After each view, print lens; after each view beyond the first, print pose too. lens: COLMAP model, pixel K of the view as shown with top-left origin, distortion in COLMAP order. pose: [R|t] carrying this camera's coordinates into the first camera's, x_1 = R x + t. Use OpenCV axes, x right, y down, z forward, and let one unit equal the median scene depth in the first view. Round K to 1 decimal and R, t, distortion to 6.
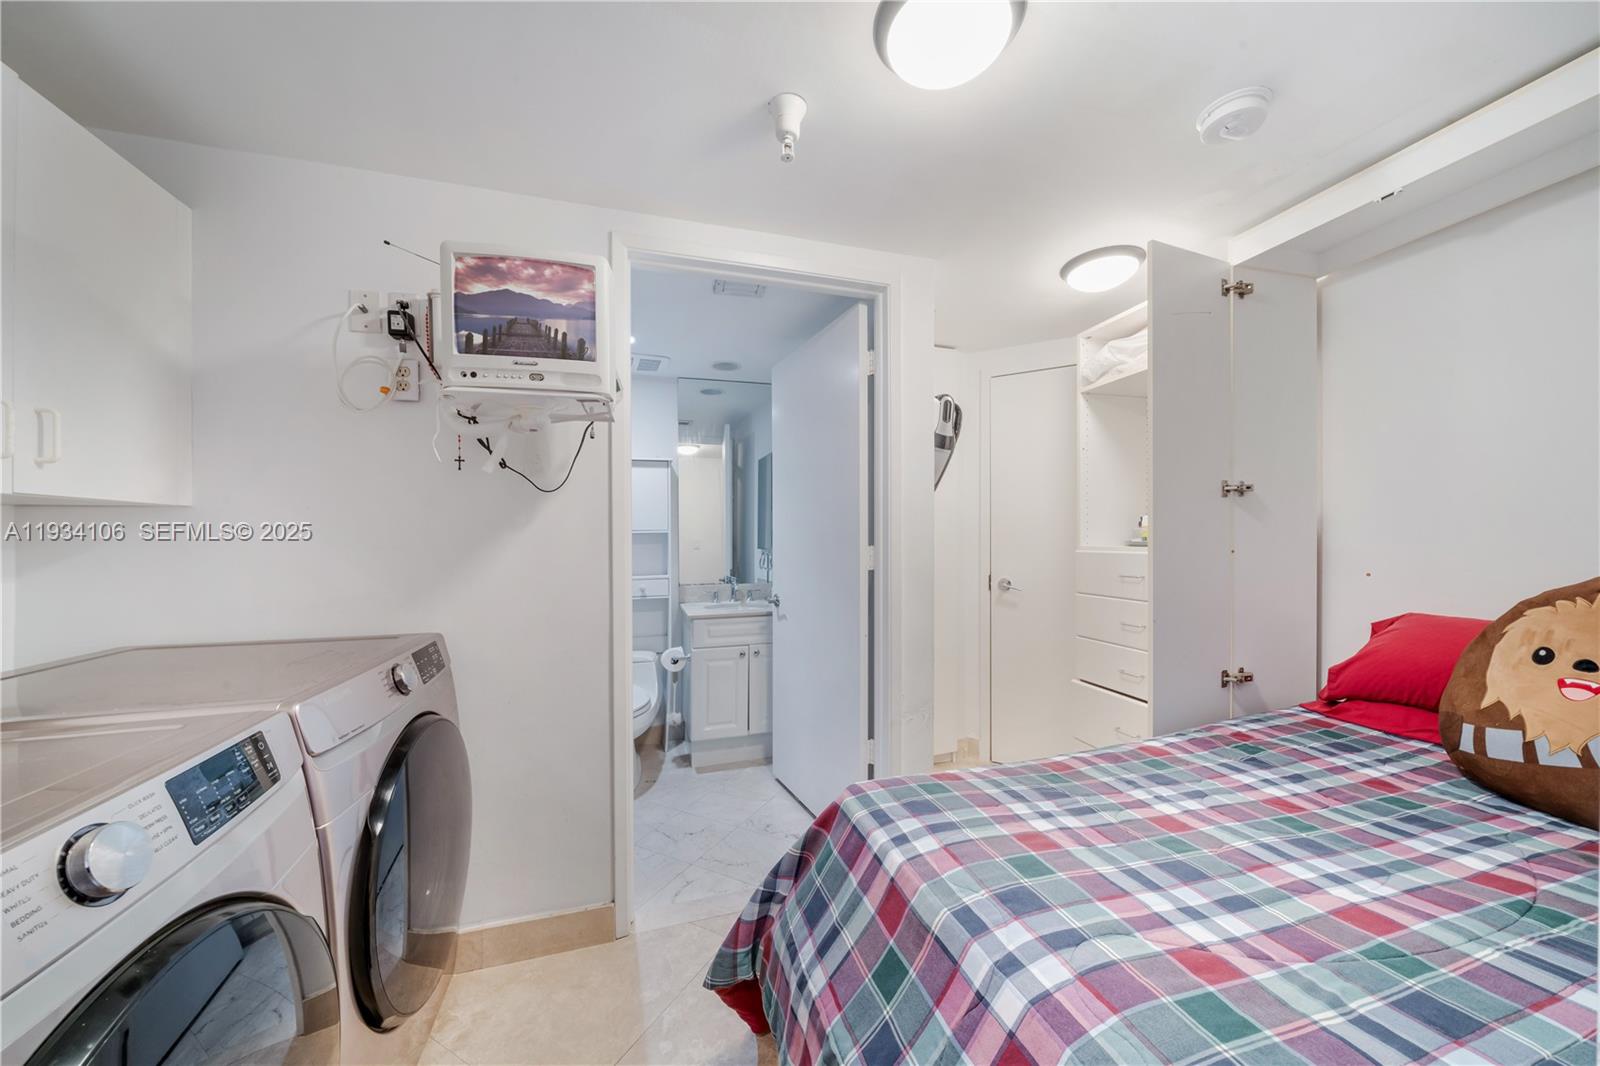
lens RADIAL K [[546.6, 0, 798.4], [0, 546.6, 531.5], [0, 0, 1]] dist [-0.008342, -0.000036]
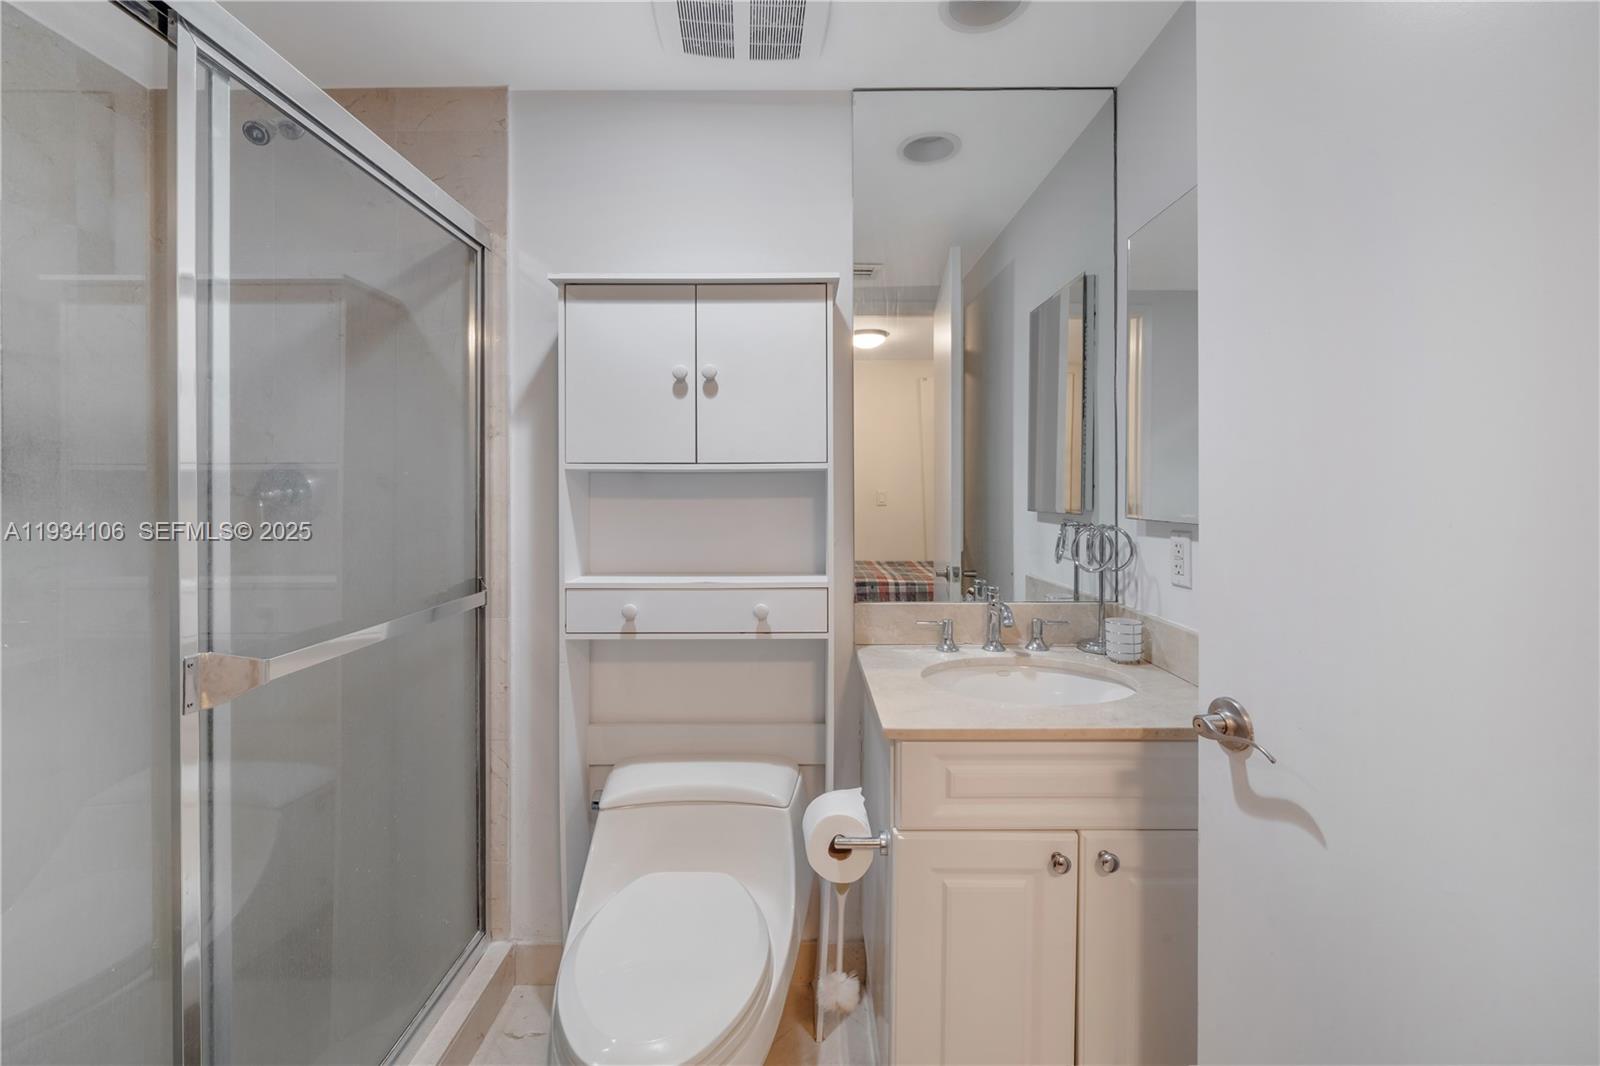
lens RADIAL K [[642.8, 0, 795.8], [0, 642.8, 491.7], [0, 0, 1]] dist [0.003585, 0.000130]
pose [[0.953623, 0.001969, -0.300997, -0.125714], [-0.000552, 0.999988, 0.004792, 0.016656], [0.301003, -0.004404, 0.953613, 0.575094]]
